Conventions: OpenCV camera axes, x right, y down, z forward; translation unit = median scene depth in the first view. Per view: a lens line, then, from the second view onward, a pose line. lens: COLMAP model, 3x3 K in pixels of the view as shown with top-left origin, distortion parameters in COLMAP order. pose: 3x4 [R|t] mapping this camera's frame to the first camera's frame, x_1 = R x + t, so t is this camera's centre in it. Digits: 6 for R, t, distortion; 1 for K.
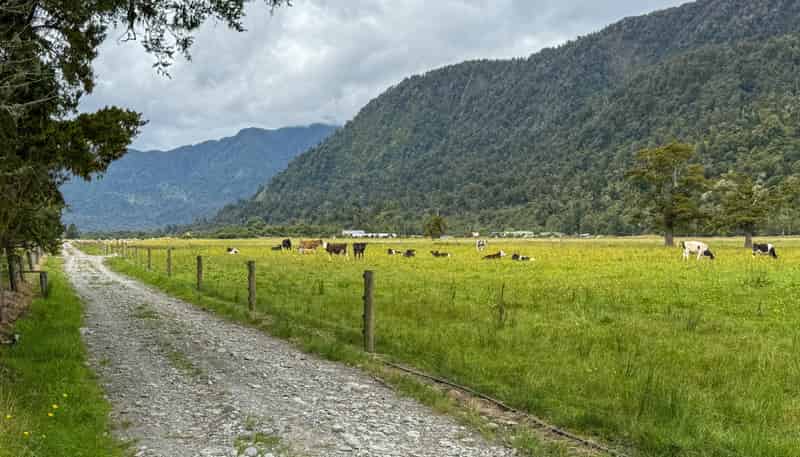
lens RADIAL K [[877.3, 0, 397.9], [0, 877.3, 226.7], [0, 0, 1]] dist [0.074768, 0.000000]
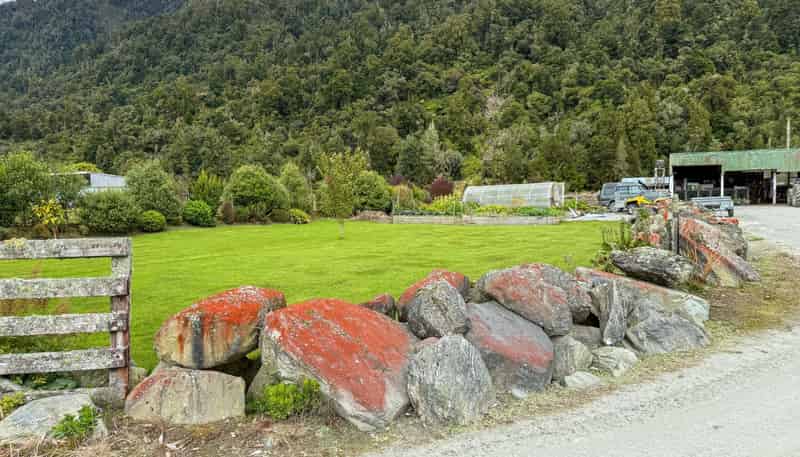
lens RADIAL K [[593.8, 0, 407.1], [0, 593.8, 236.3], [0, 0, 1]] dist [0.053068, -0.059376]
pose [[0.737369, -0.054607, 0.673279, 0.023226], [0.000327, 0.996756, 0.080484, 0.002855], [-0.675490, -0.059126, 0.734995, 0.238423]]
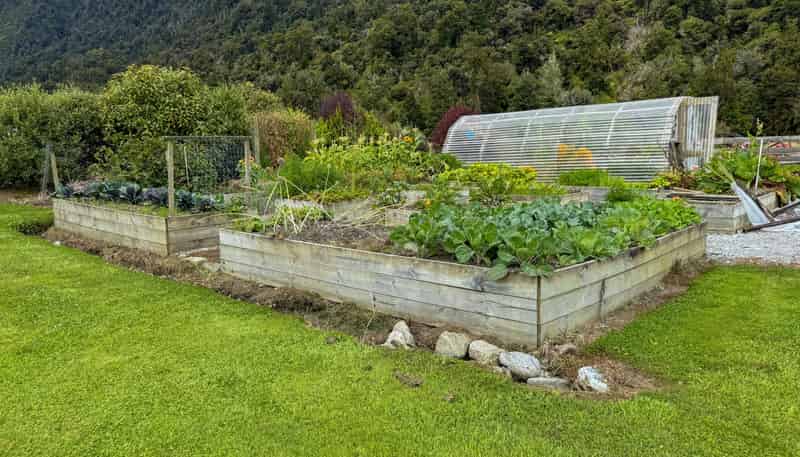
lens RADIAL K [[593.8, 0, 409.2], [0, 593.8, 242.7], [0, 0, 1]] dist [0.053068, -0.059376]
pose [[0.864057, -0.088046, 0.495634, 0.032622], [-0.000274, 0.984503, 0.175368, 0.003038], [-0.503393, -0.151663, 0.850643, 0.244797]]
